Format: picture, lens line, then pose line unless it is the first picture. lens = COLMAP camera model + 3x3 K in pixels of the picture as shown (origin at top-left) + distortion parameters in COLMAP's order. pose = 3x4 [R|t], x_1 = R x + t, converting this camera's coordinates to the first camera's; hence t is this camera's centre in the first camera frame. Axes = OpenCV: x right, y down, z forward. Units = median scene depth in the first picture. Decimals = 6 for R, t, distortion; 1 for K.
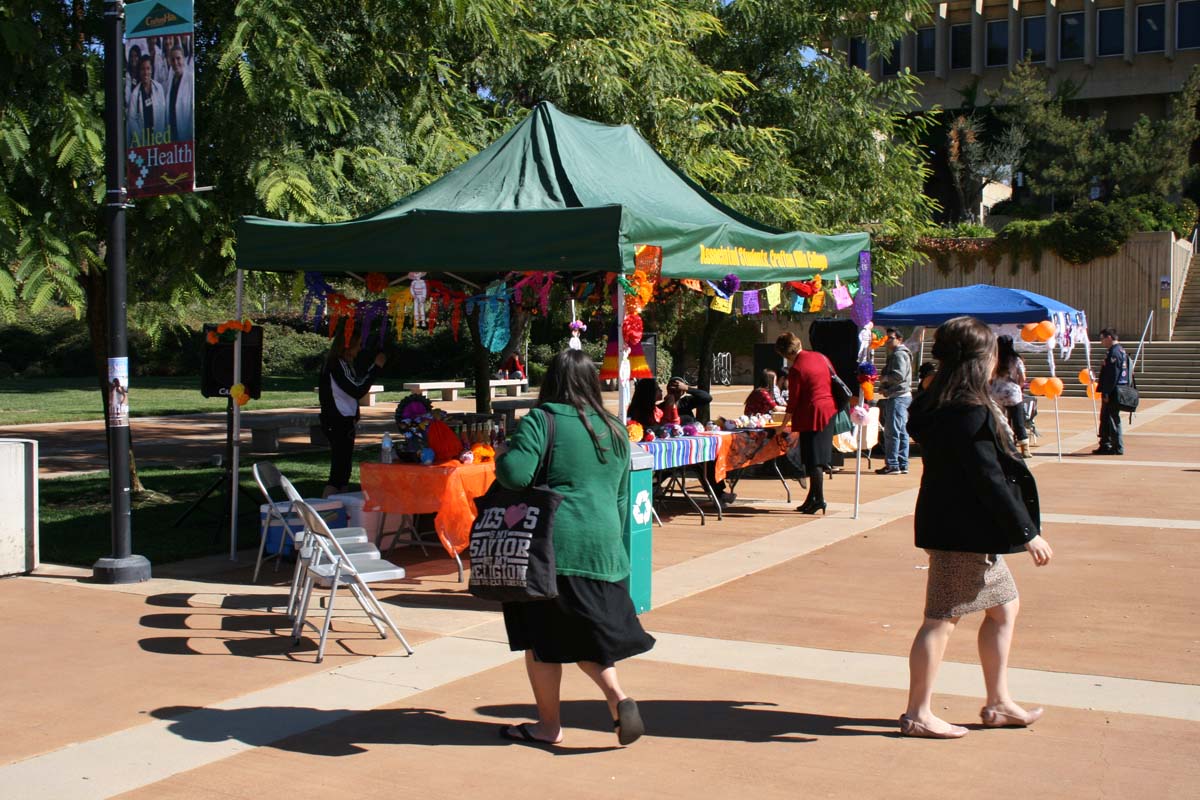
lens RADIAL K [[1408.4, 0, 604.1], [0, 1408.4, 440.9], [0, 0, 1]] dist [-0.080032, 0.119892]
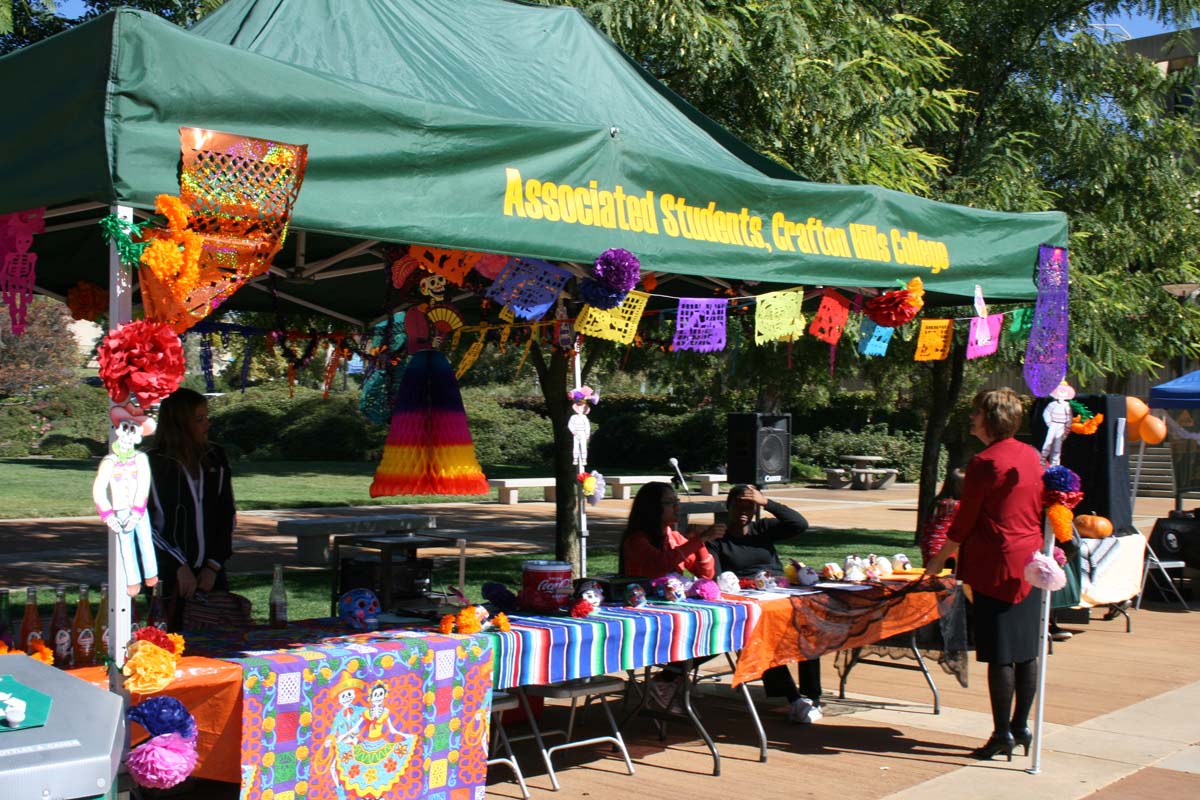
lens RADIAL K [[1408.4, 0, 604.1], [0, 1408.4, 440.9], [0, 0, 1]] dist [-0.080032, 0.119892]
pose [[0.974462, 0.014450, -0.224087, 0.072871], [-0.028763, 0.997739, -0.060740, -0.015474], [0.222702, 0.065635, 0.972675, 0.245599]]
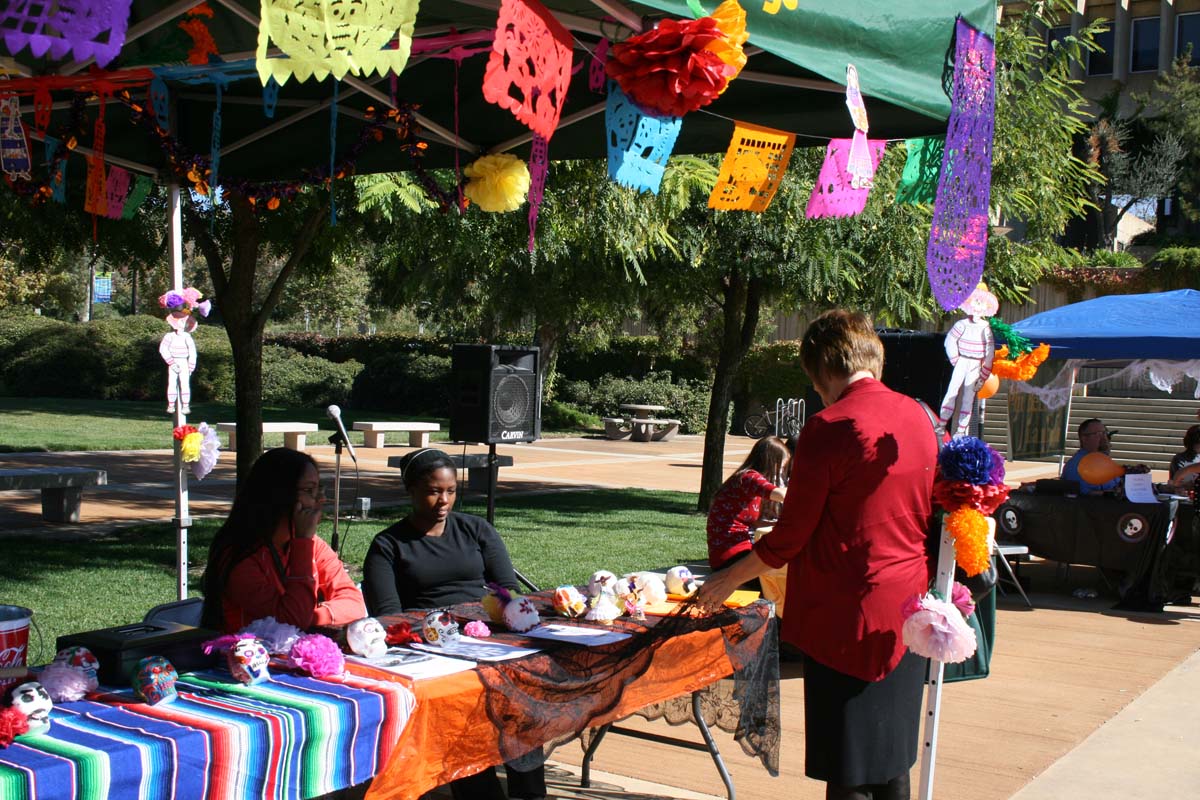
lens RADIAL K [[1408.4, 0, 604.1], [0, 1408.4, 440.9], [0, 0, 1]] dist [-0.080032, 0.119892]
pose [[0.996464, 0.041241, -0.073210, 0.070483], [-0.043342, 0.998686, -0.027340, -0.023256], [0.071986, 0.030416, 0.996942, 0.374460]]
